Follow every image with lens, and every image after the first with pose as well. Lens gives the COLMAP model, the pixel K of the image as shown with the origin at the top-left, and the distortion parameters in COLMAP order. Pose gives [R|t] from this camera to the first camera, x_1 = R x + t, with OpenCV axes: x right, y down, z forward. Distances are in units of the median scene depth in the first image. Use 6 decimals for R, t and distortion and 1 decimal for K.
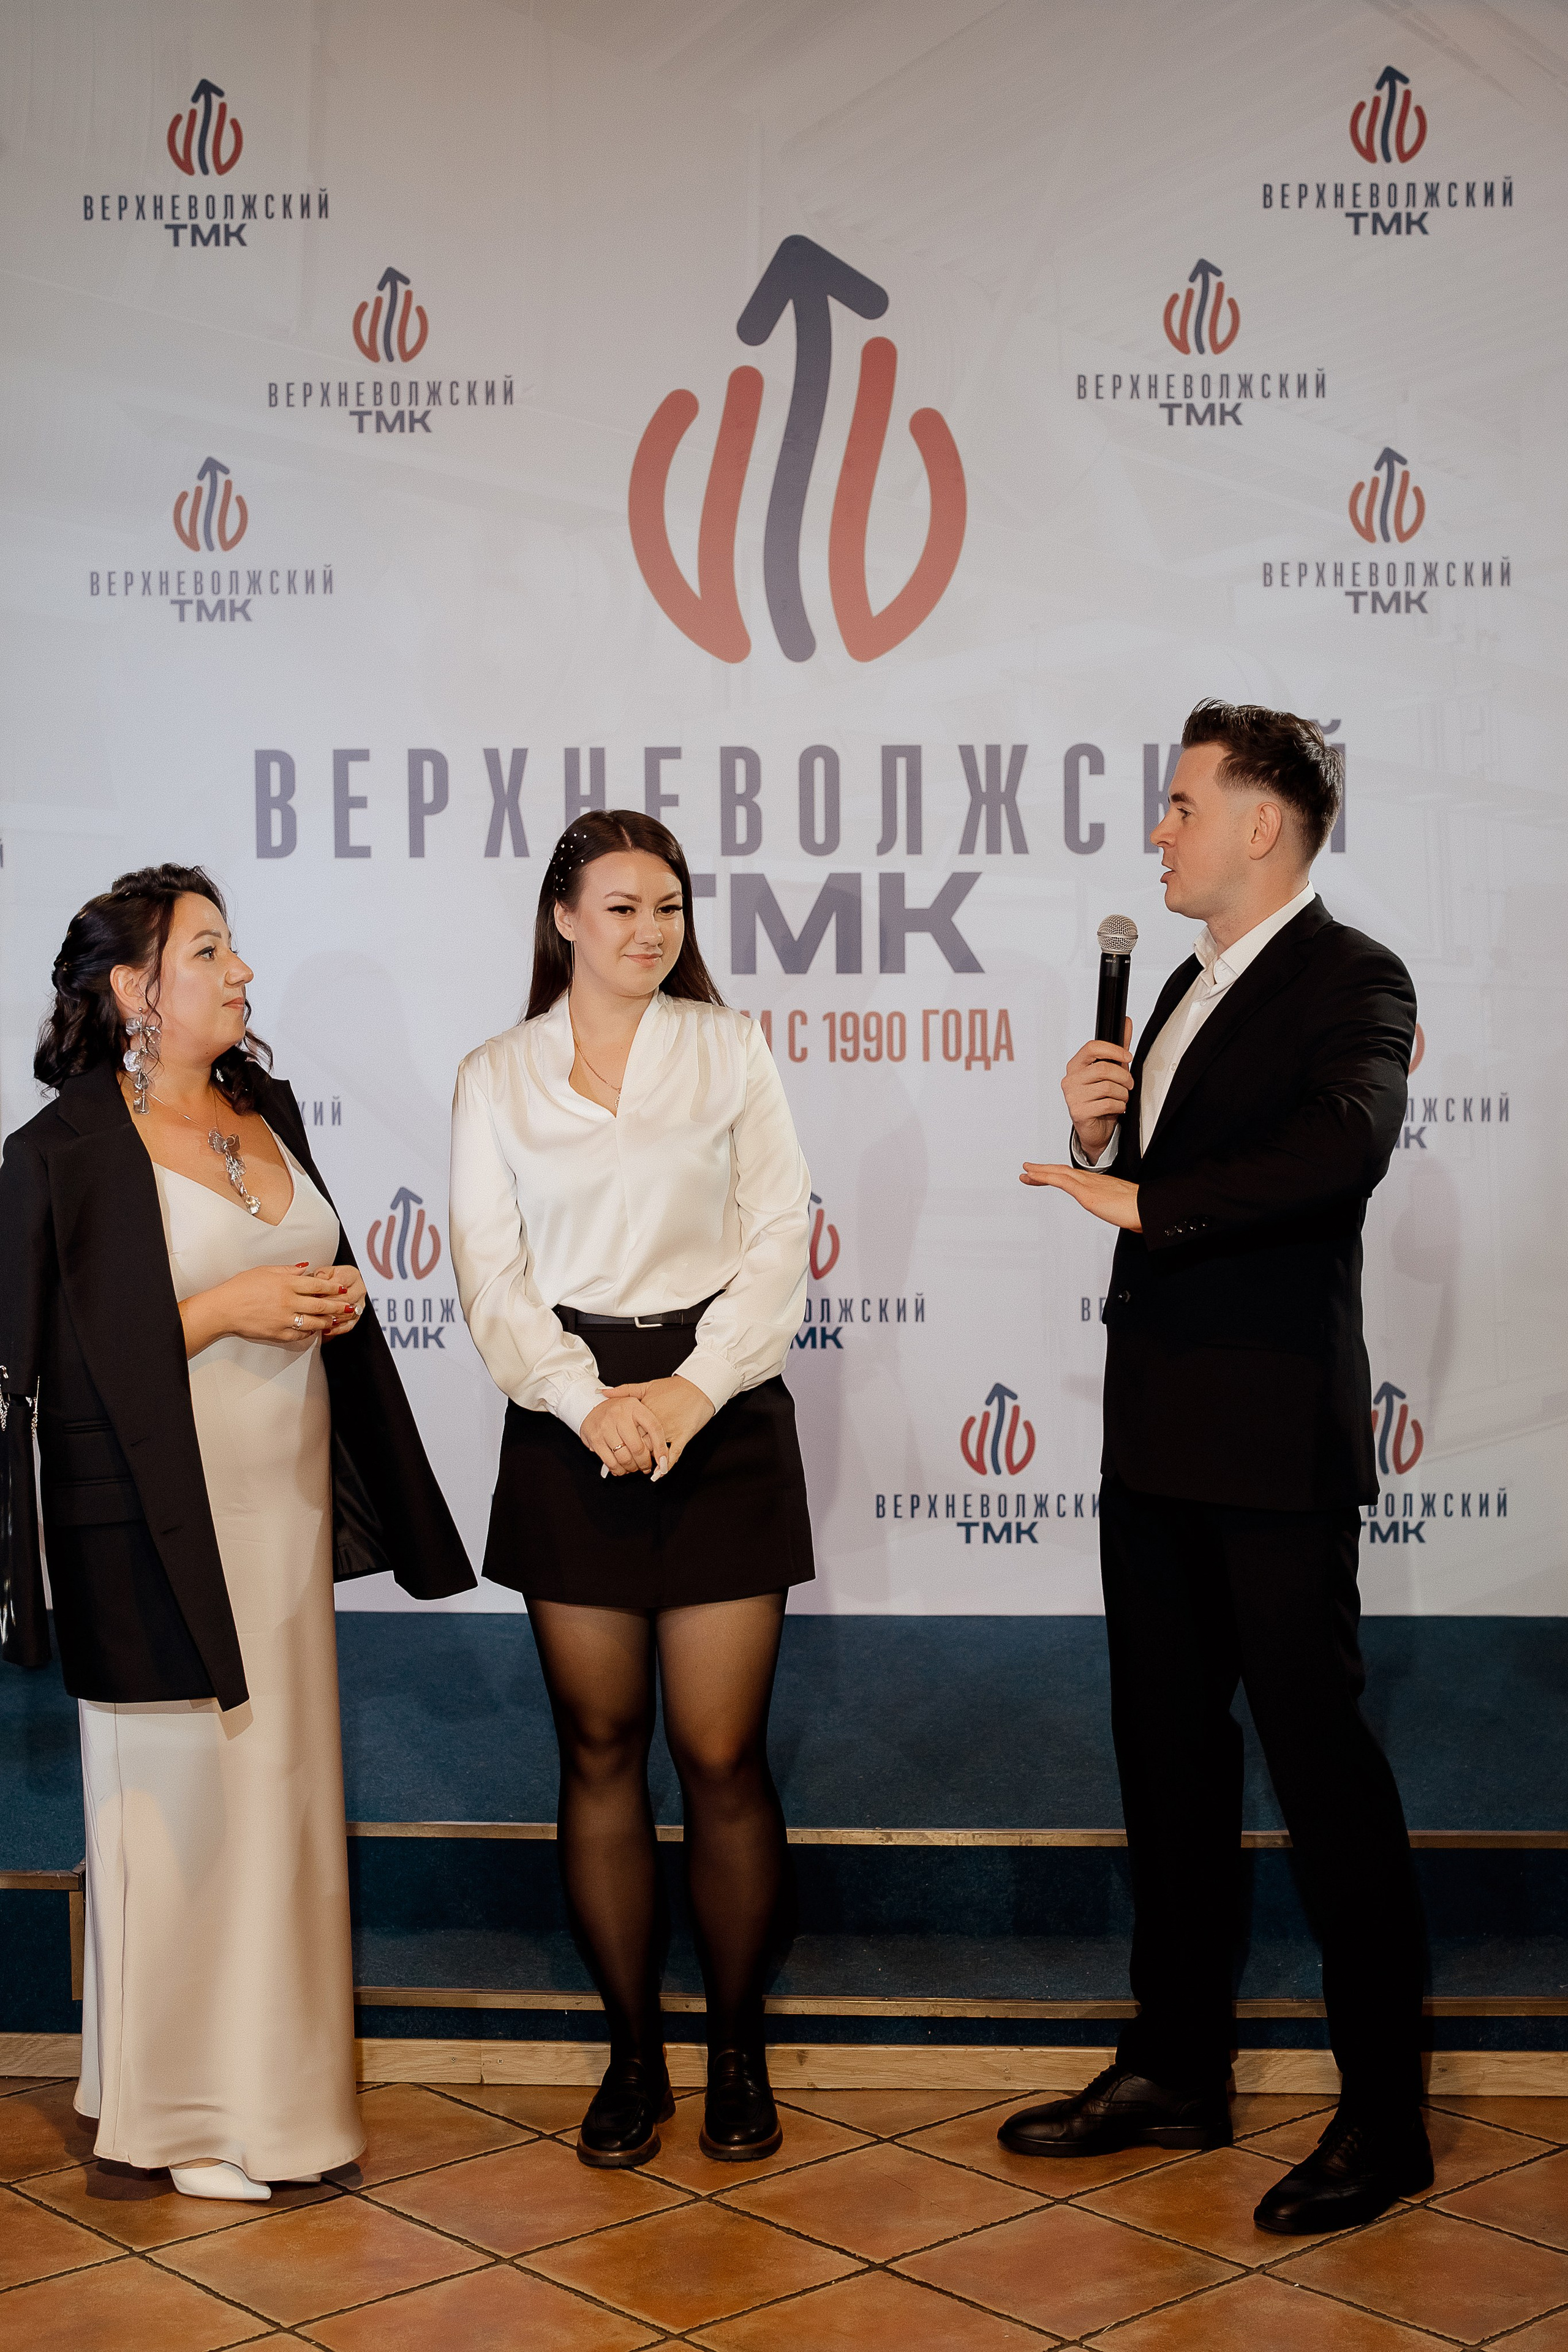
lens RADIAL K [[3564.1, 0, 807.9], [0, 3564.1, 1162.7], [0, 0, 1]] dist [-0.052474, 0.000000]
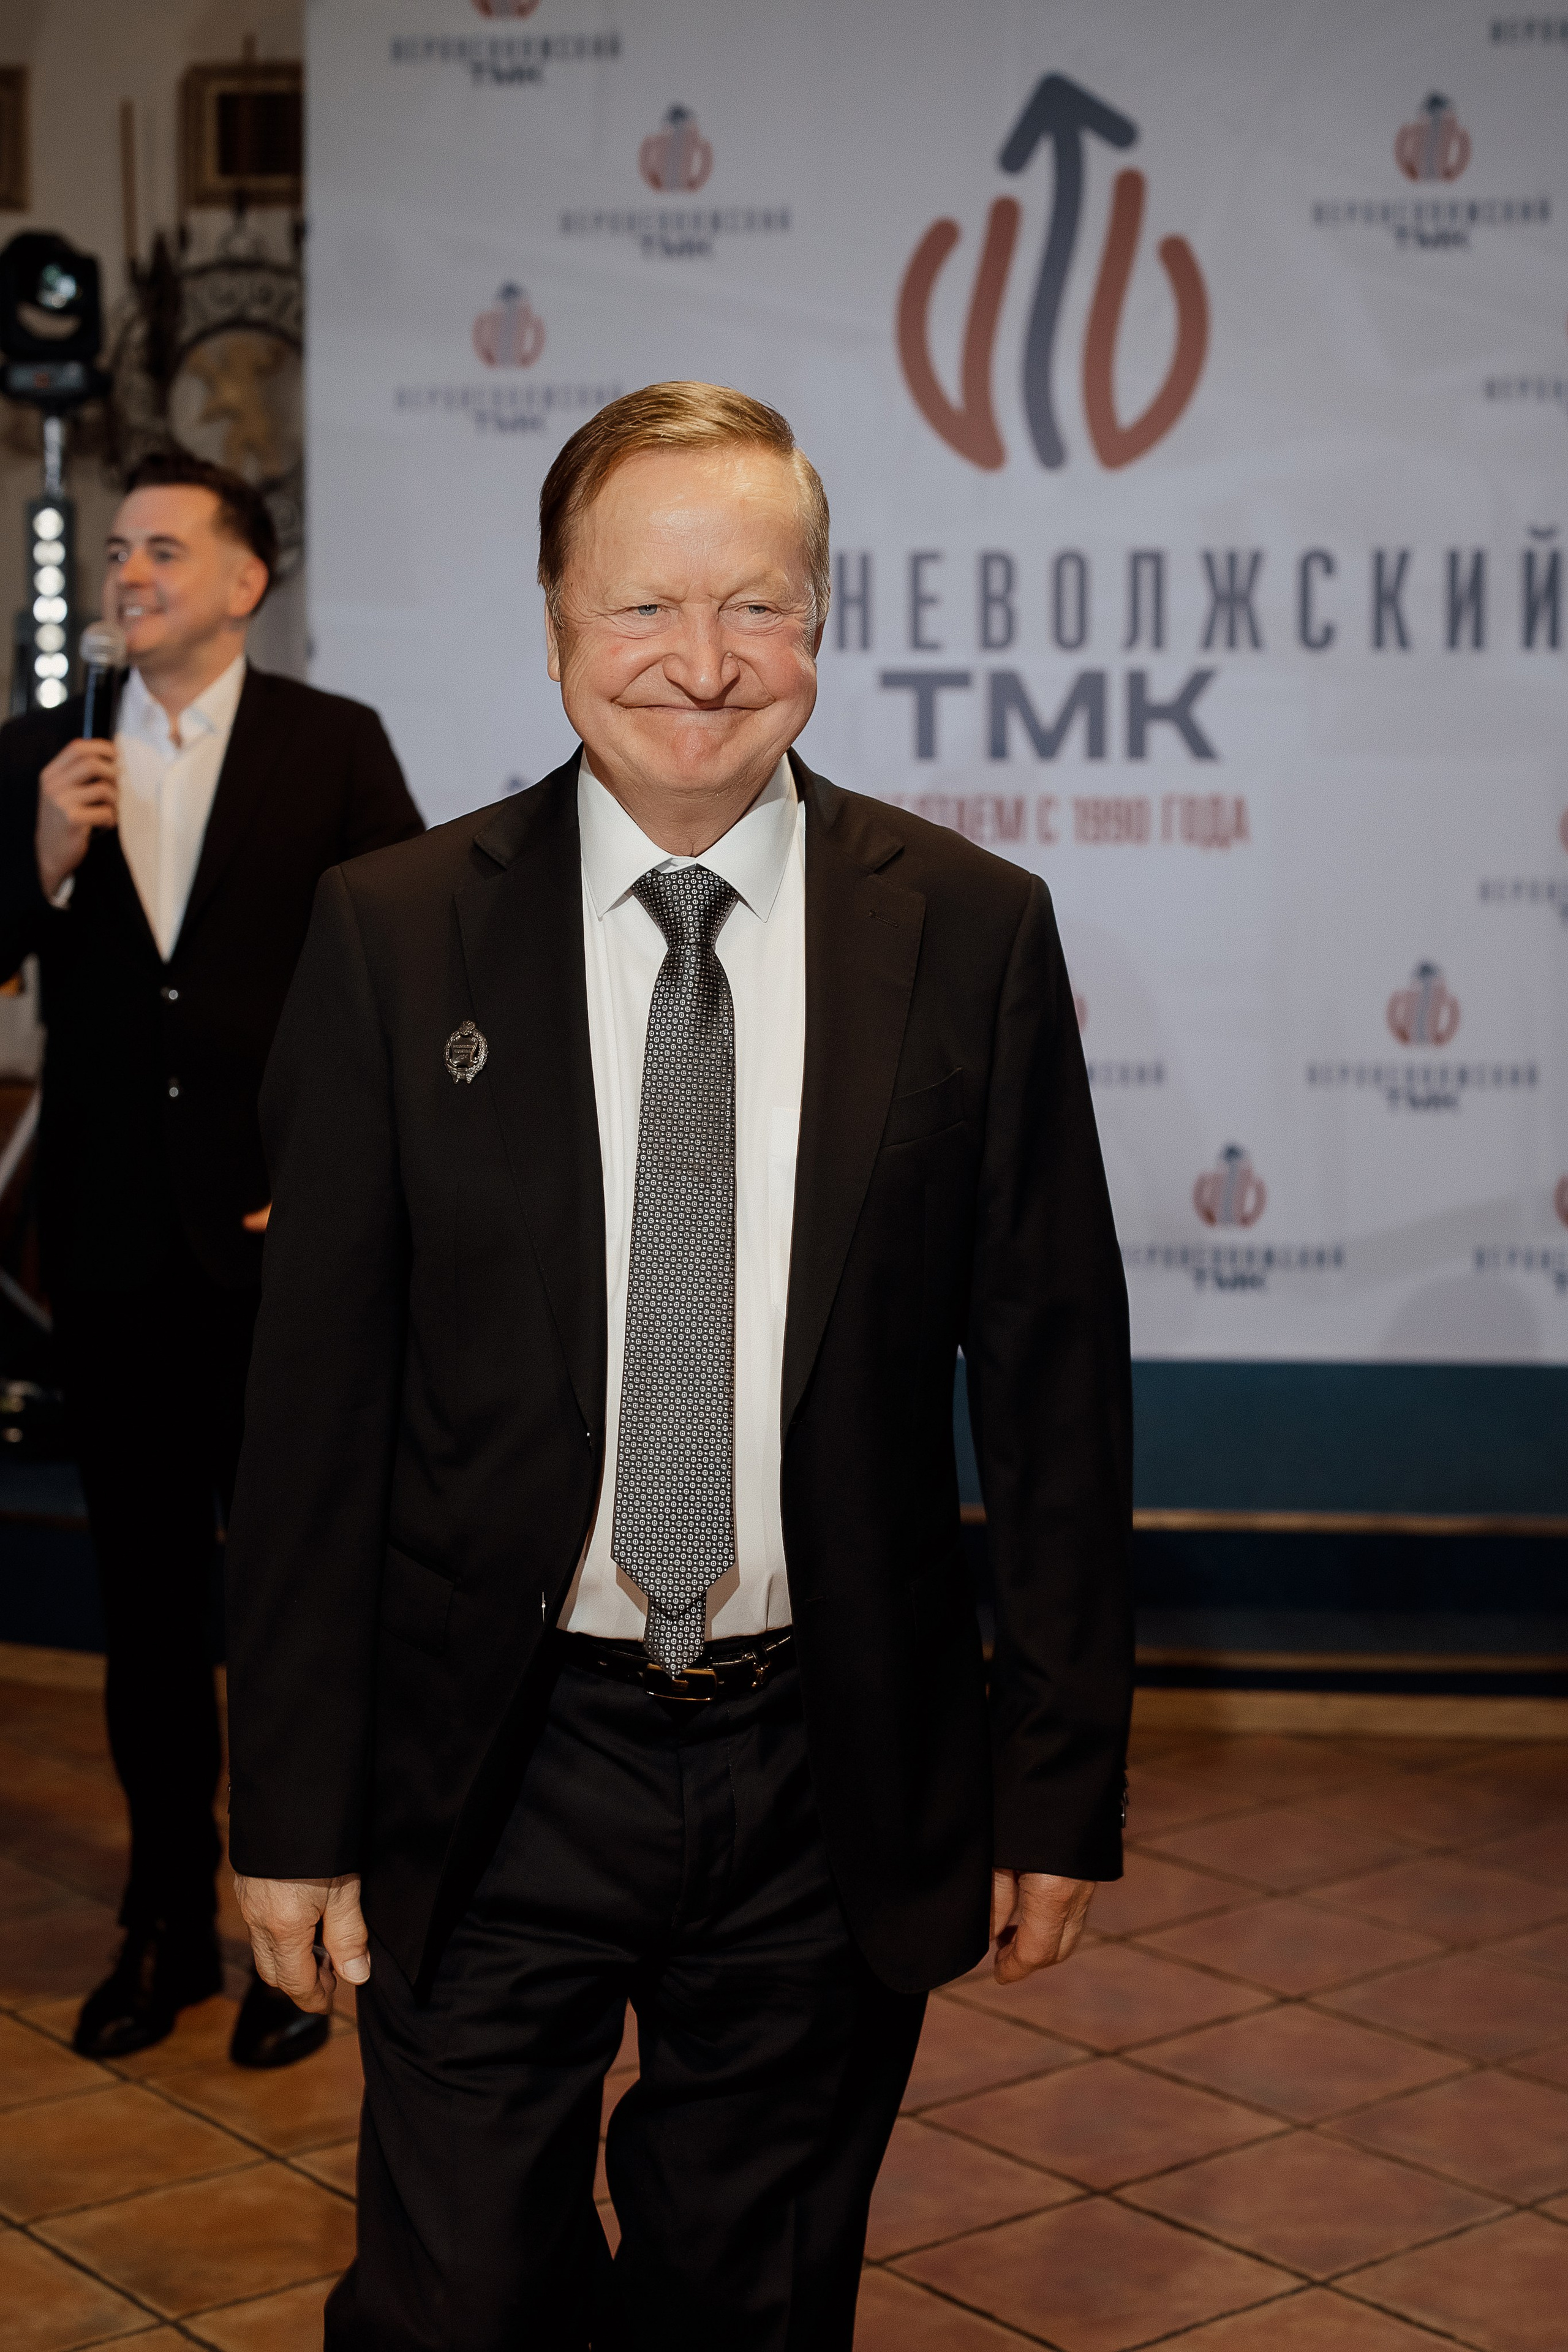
lens RADIAL K [[4008.2, 0, 771.6], [0, 4008.2, 1200.8], [0, 0, 1]] dist [-0.050805, 0.000000]
pose [[0.998217, 0.009416, -0.058935, -0.013892], [-0.006913, 0.999071, 0.042528, 0.029060], [0.059281, -0.042045, 0.997356, -0.222729]]
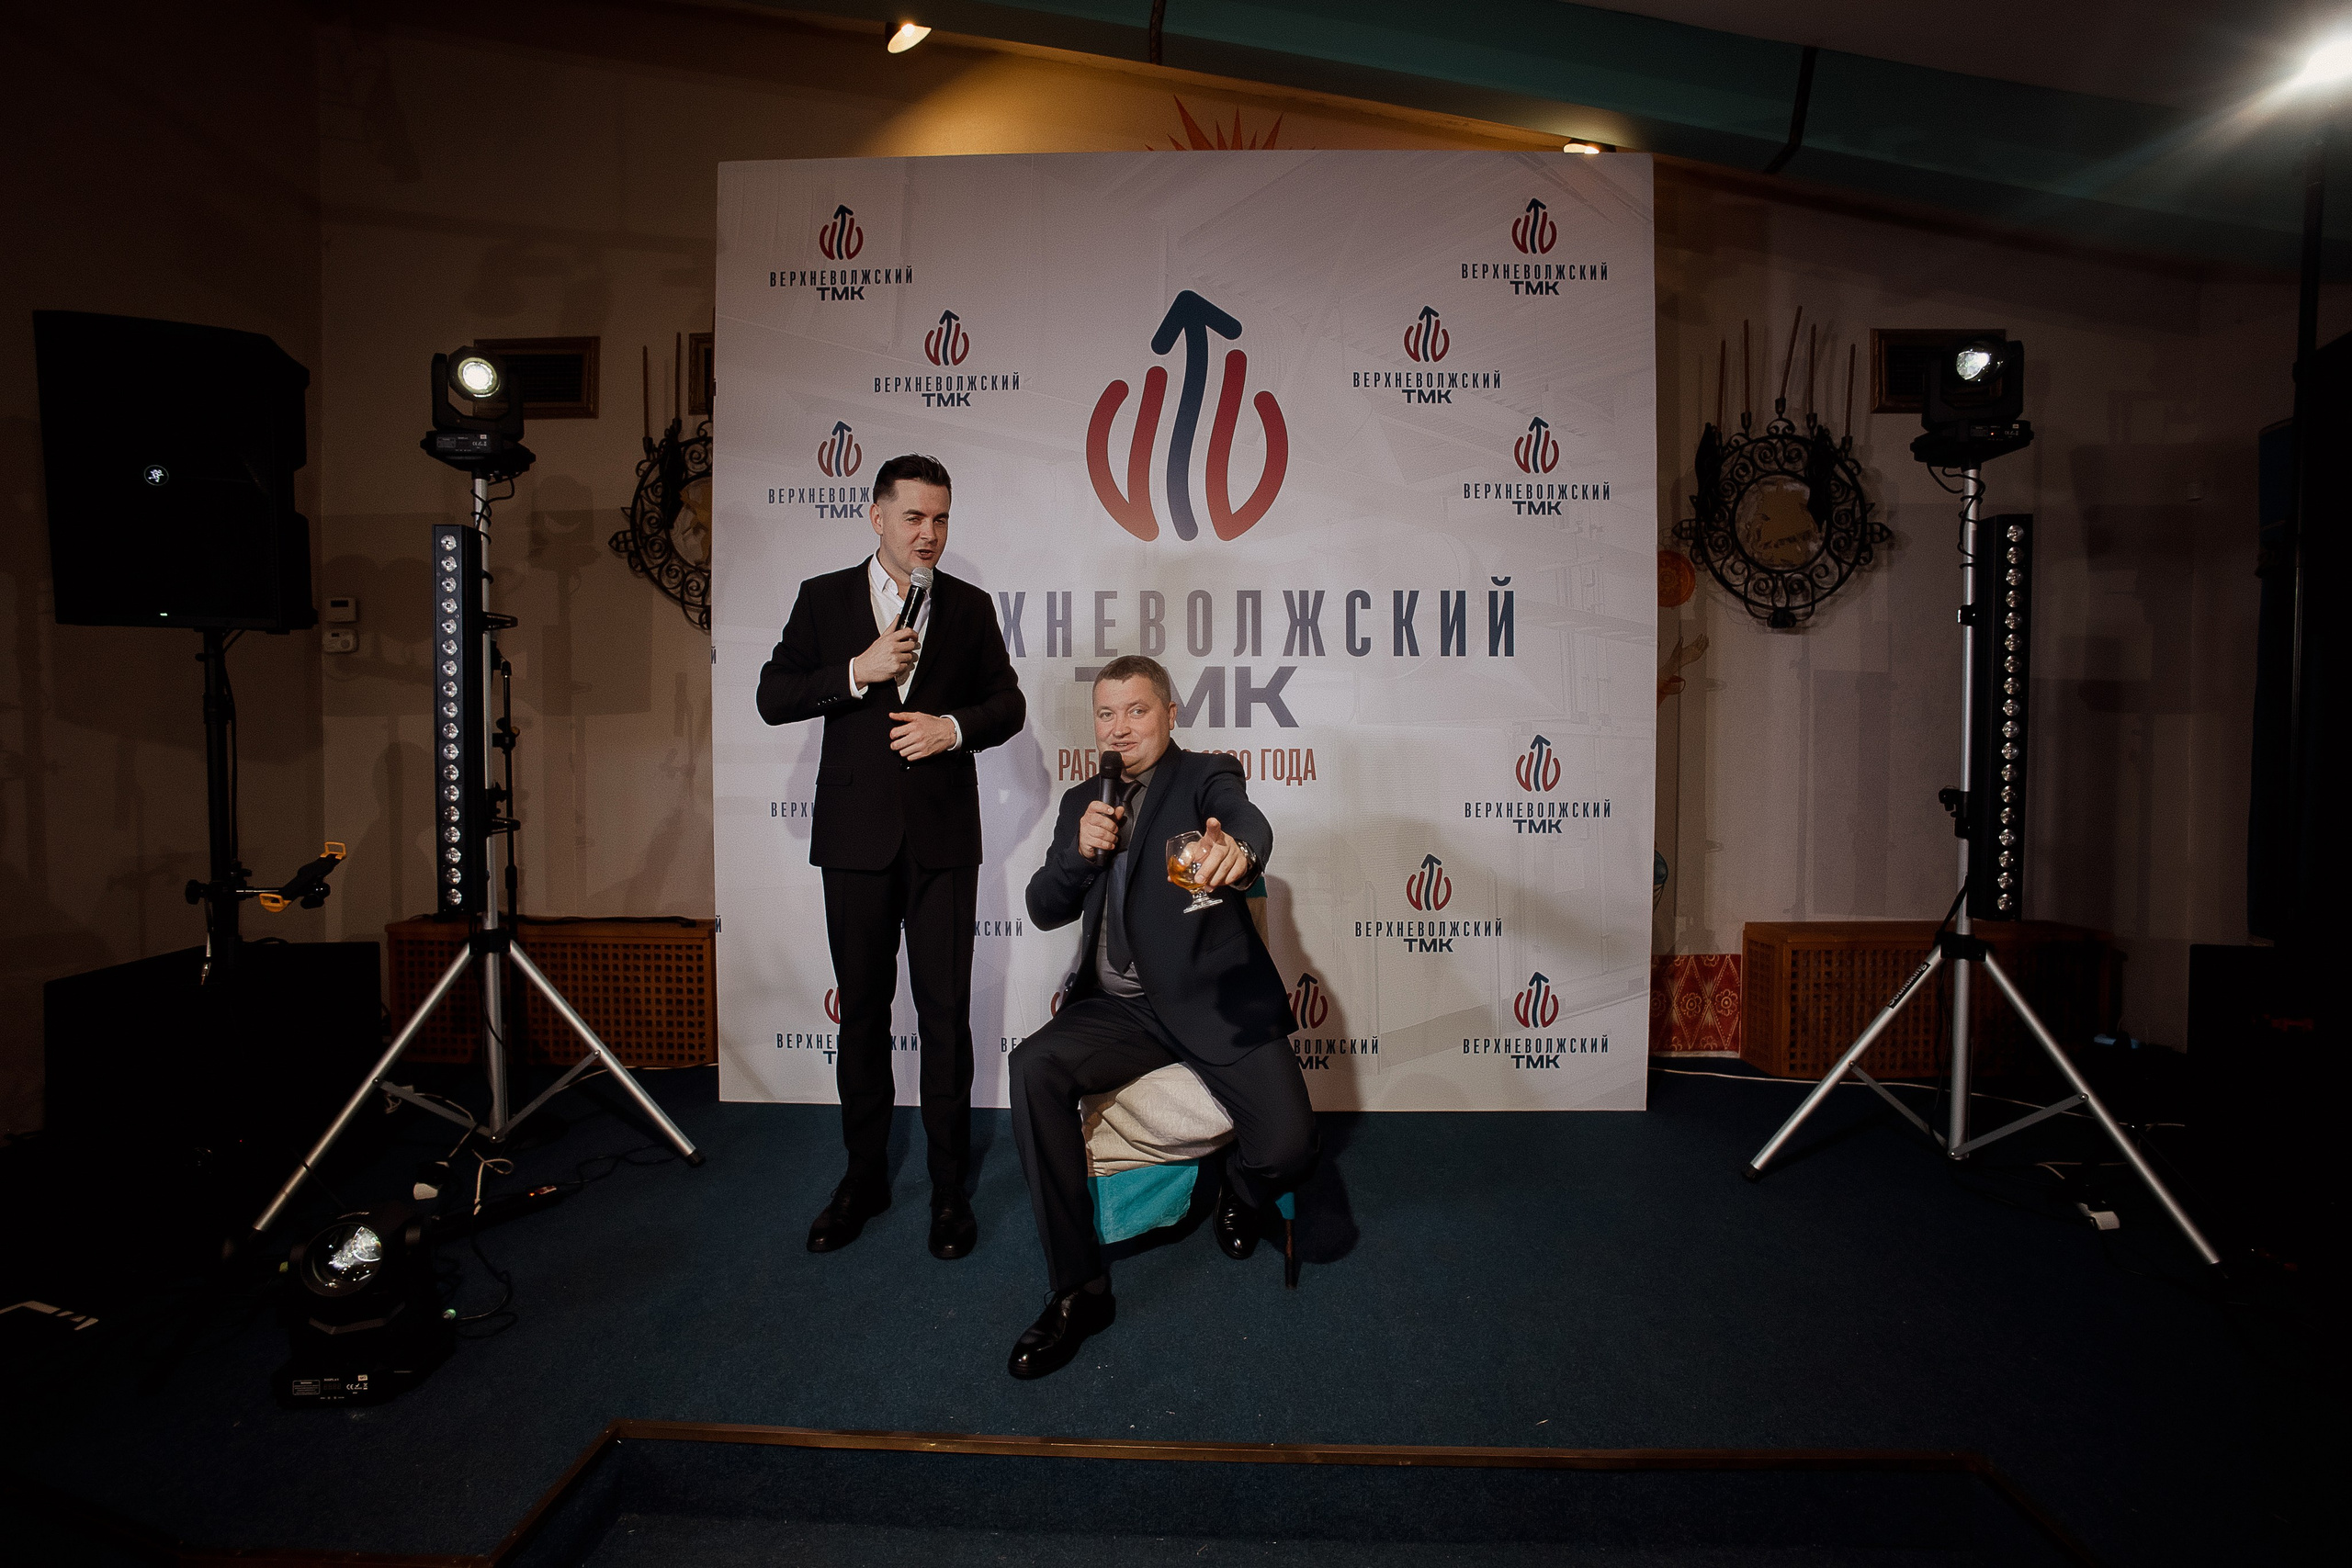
lens RADIAL K [[1073.1, 0, 1175.9], [0, 1073.1, 782.7], [0, 0, 1]] dist [-0.072393, 0.025636]
pose [[0.999971, 0.003677, 0.006739, -0.011081], [-0.003357, 0.998895, -0.046885, -0.003535], [-0.006904, 0.046861, 0.998878, 0.504953]]
